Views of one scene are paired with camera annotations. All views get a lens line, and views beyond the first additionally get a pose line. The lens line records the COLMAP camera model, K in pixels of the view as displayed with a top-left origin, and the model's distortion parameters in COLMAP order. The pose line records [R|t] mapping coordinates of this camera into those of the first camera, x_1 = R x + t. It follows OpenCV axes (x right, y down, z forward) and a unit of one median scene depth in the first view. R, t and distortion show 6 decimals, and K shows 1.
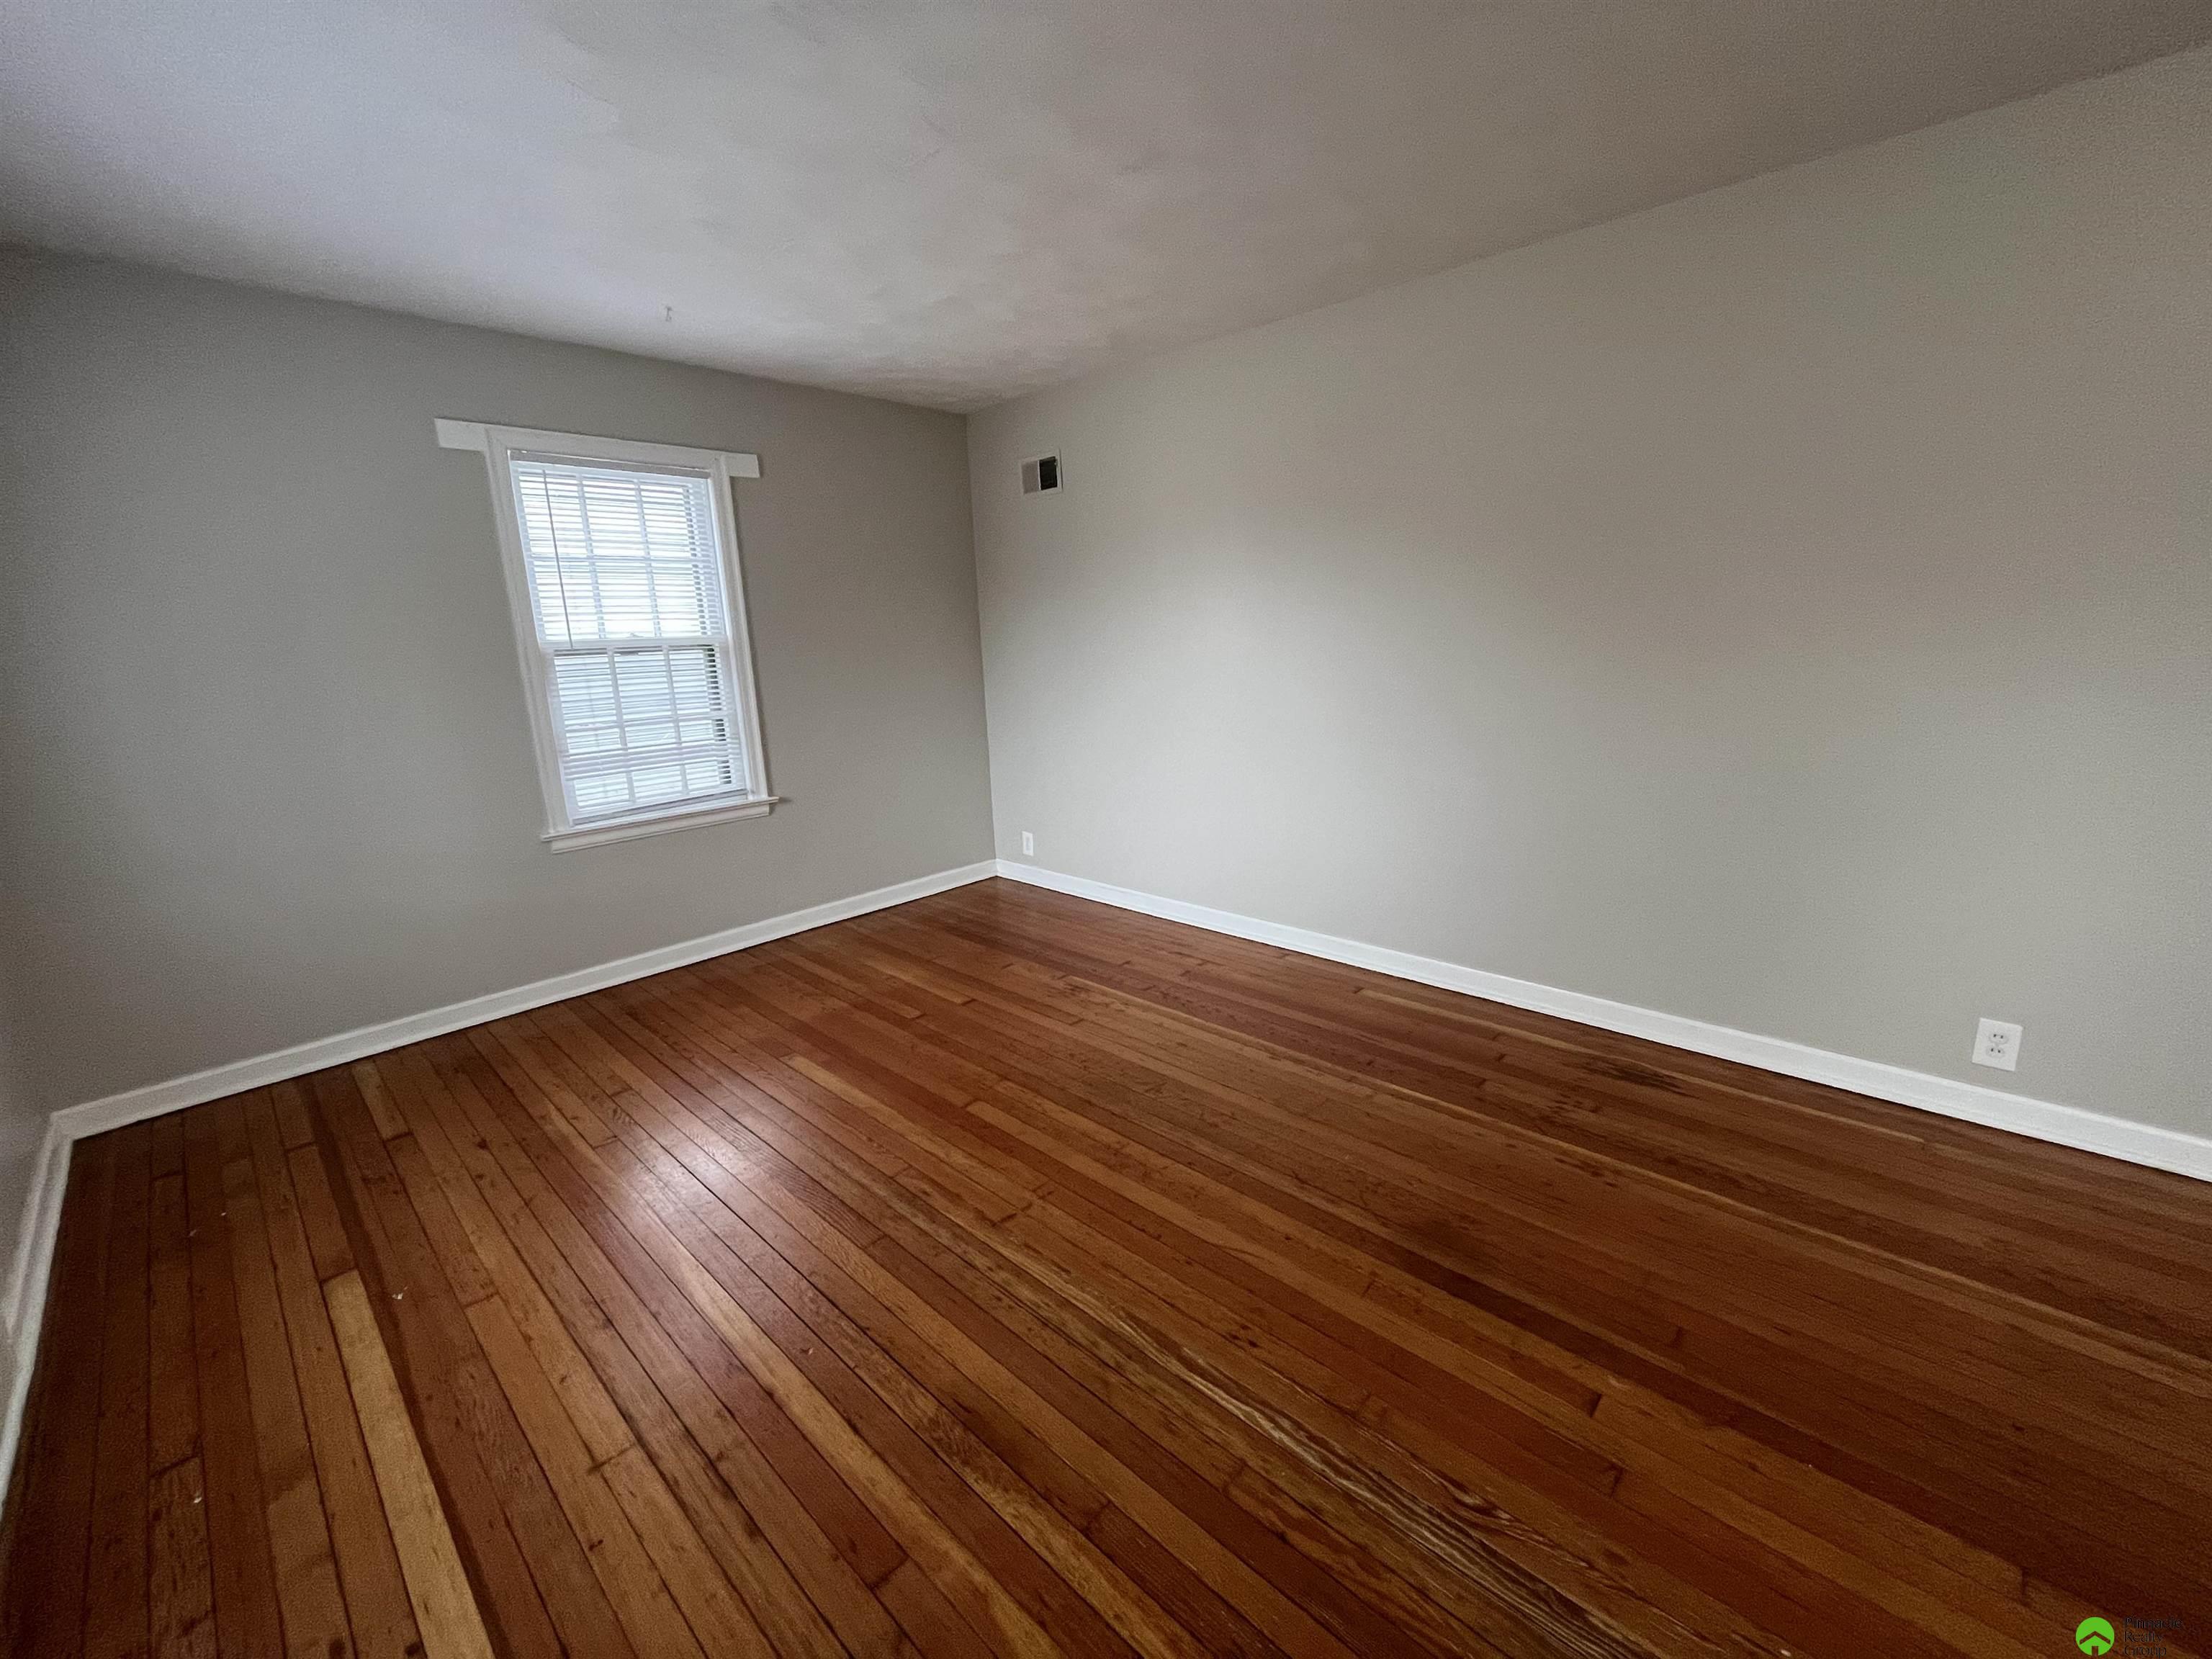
lens RADIAL K [[891.1, 0, 1113.4], [0, 891.1, 823.1], [0, 0, 1]] dist [-0.003343, 0.000049]
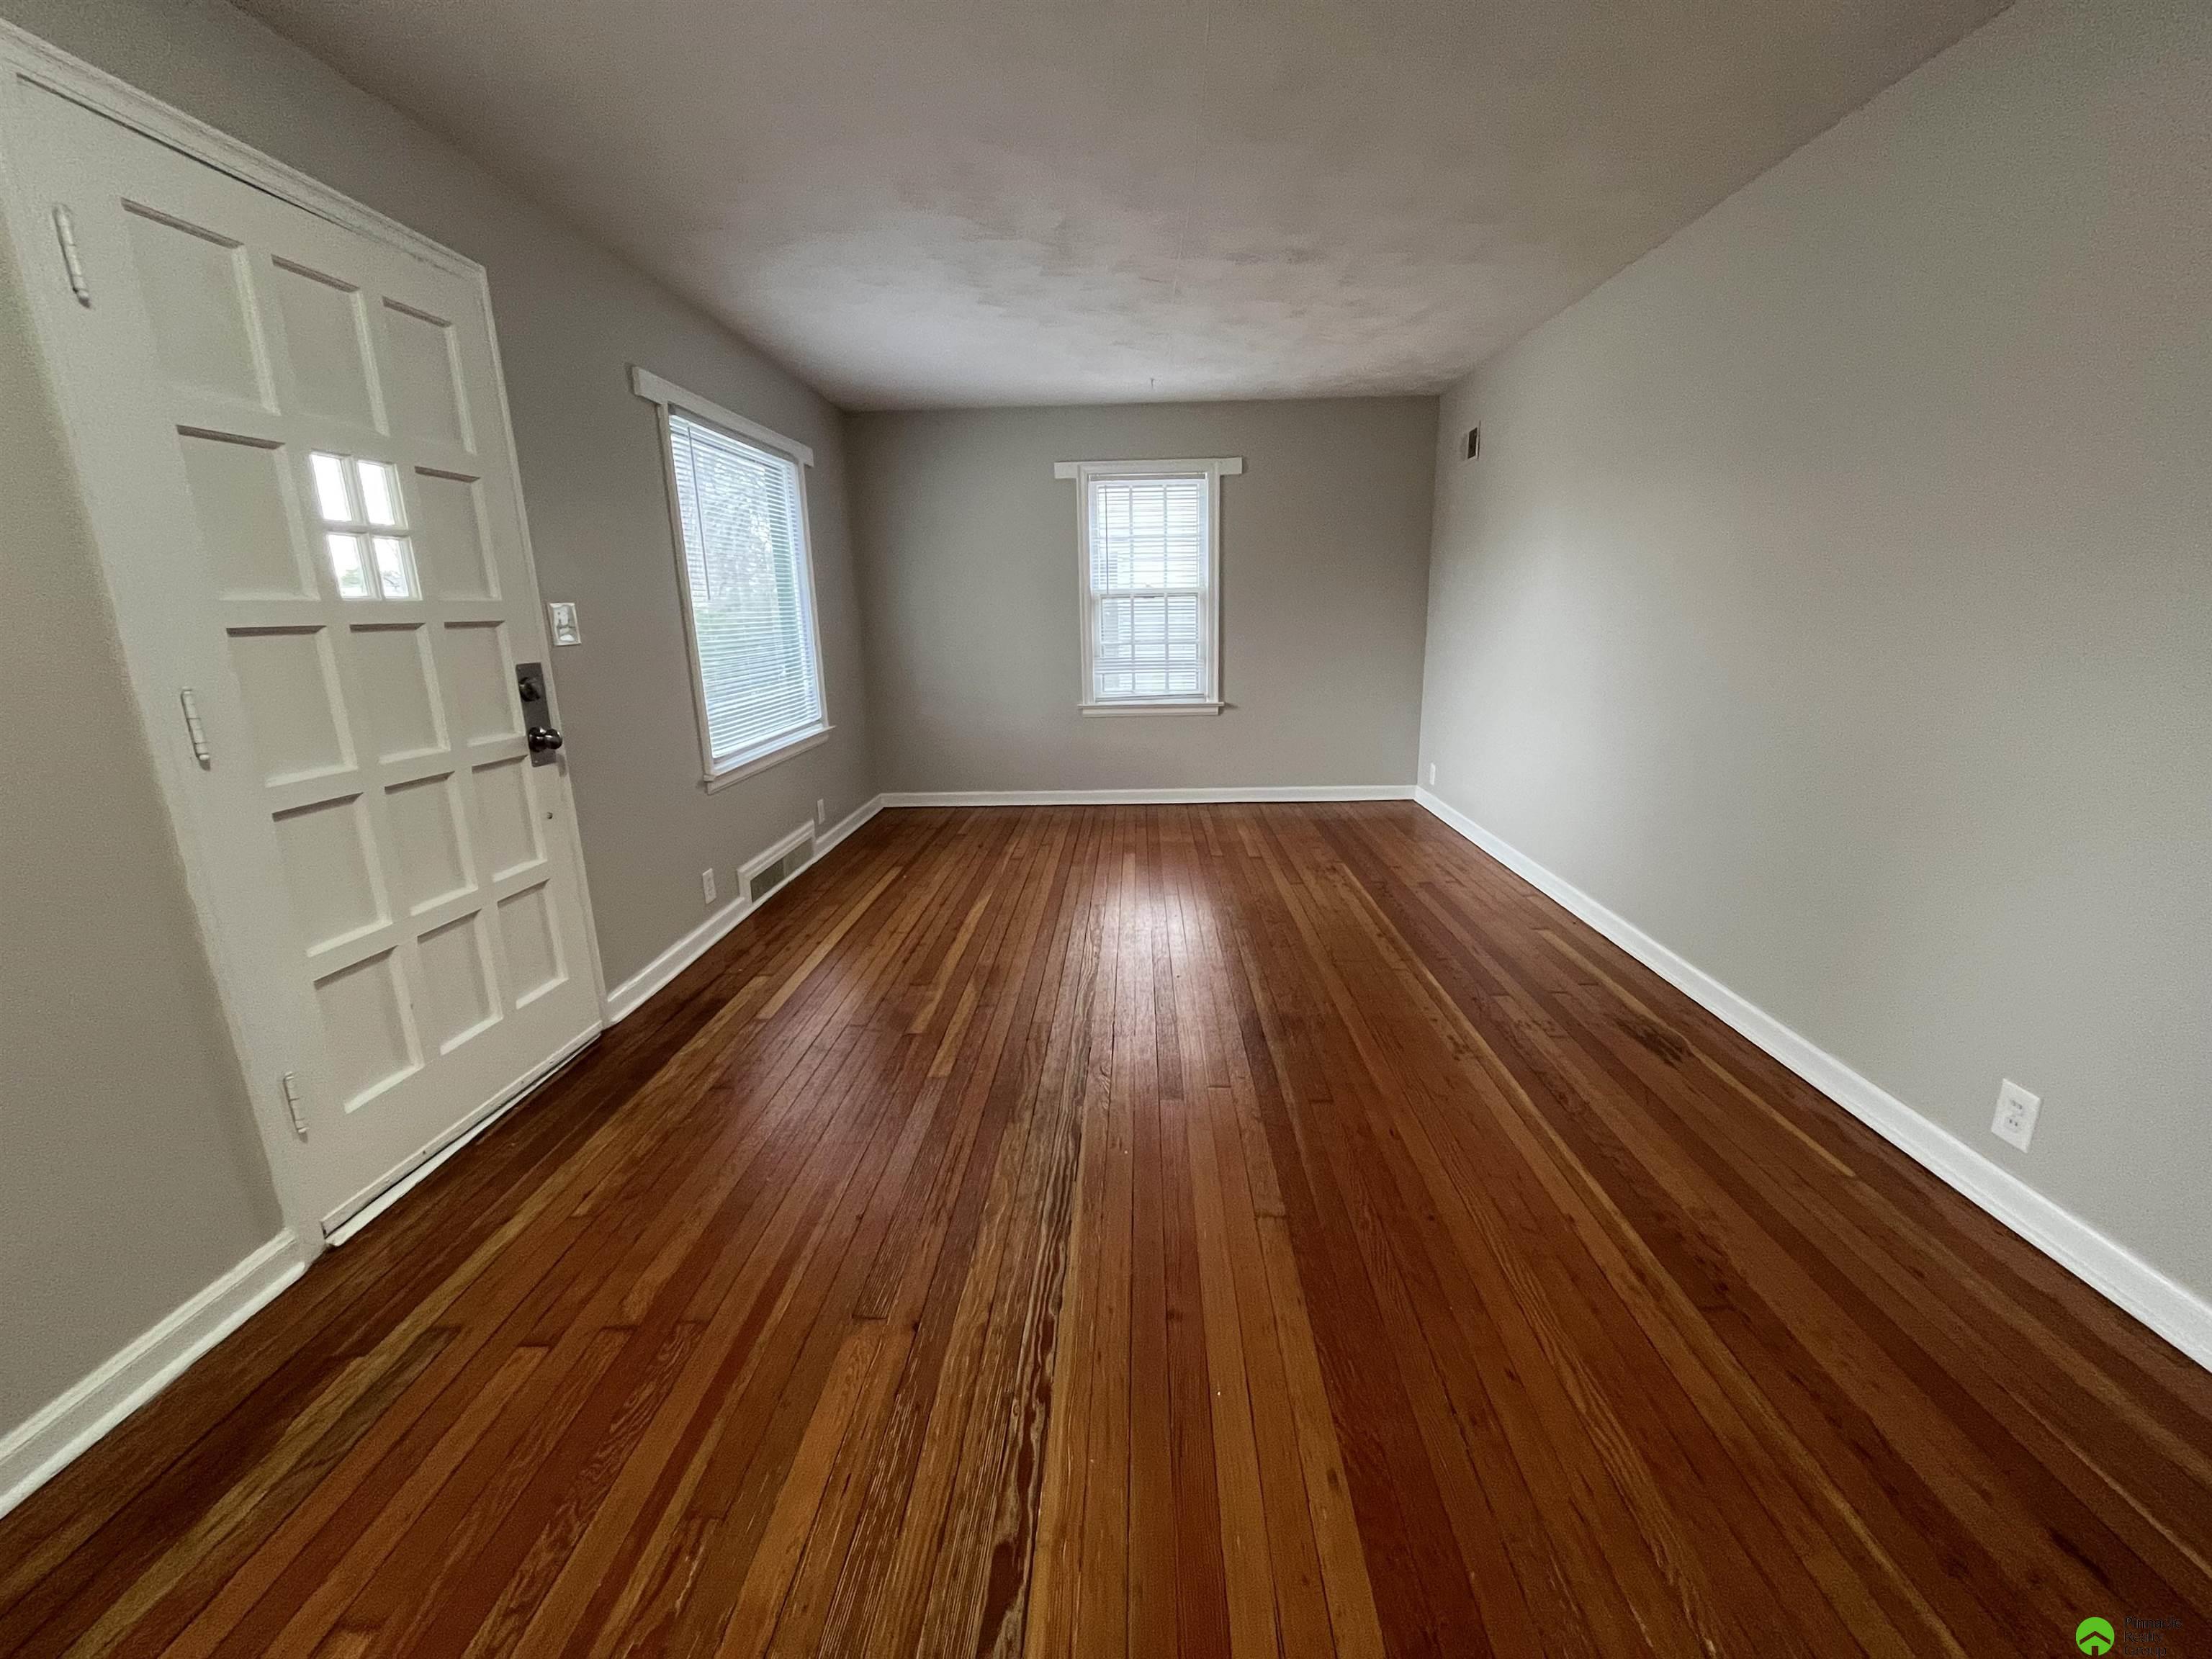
lens RADIAL K [[891.1, 0, 1109.6], [0, 891.1, 823.5], [0, 0, 1]] dist [-0.003343, 0.000049]
pose [[0.662332, 0.200392, -0.721913, 0.830526], [-0.162721, 0.979041, 0.122476, 0.022316], [0.731326, 0.036351, 0.681059, -0.129975]]
